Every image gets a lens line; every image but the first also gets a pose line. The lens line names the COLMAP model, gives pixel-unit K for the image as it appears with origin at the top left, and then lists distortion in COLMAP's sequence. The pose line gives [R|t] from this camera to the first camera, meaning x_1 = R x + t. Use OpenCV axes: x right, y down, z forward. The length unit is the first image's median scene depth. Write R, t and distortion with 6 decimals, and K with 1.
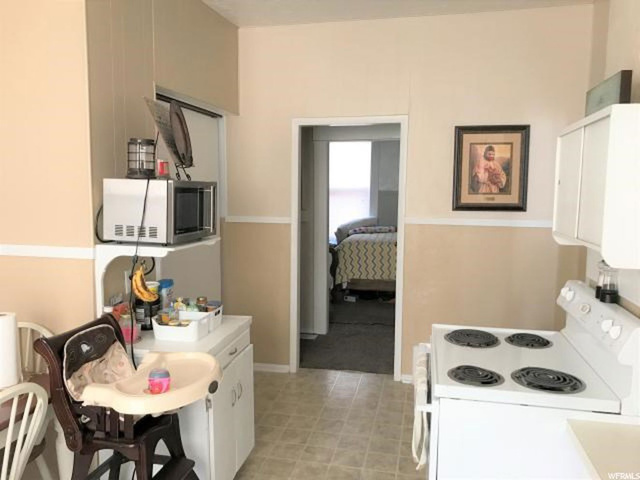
lens RADIAL K [[518.8, 0, 316.9], [0, 518.8, 237.5], [0, 0, 1]] dist [0.039859, -0.060508]
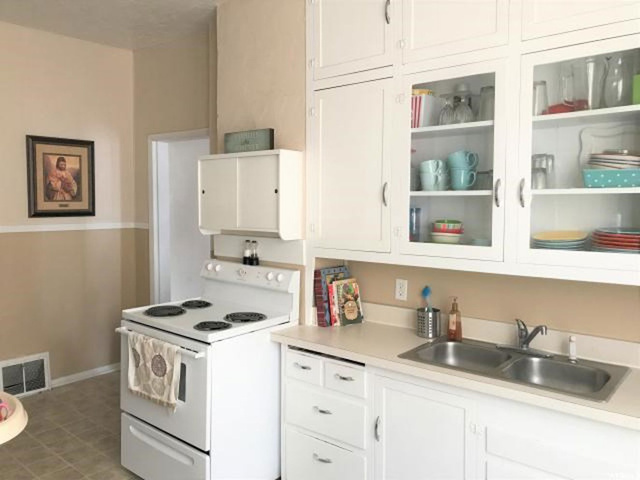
lens RADIAL K [[518.8, 0, 316.9], [0, 518.8, 237.5], [0, 0, 1]] dist [0.039859, -0.060508]
pose [[0.493788, -0.070084, 0.866753, -0.358661], [0.082252, 0.996042, 0.033679, -0.001172], [-0.865683, 0.054662, 0.497599, 0.006240]]
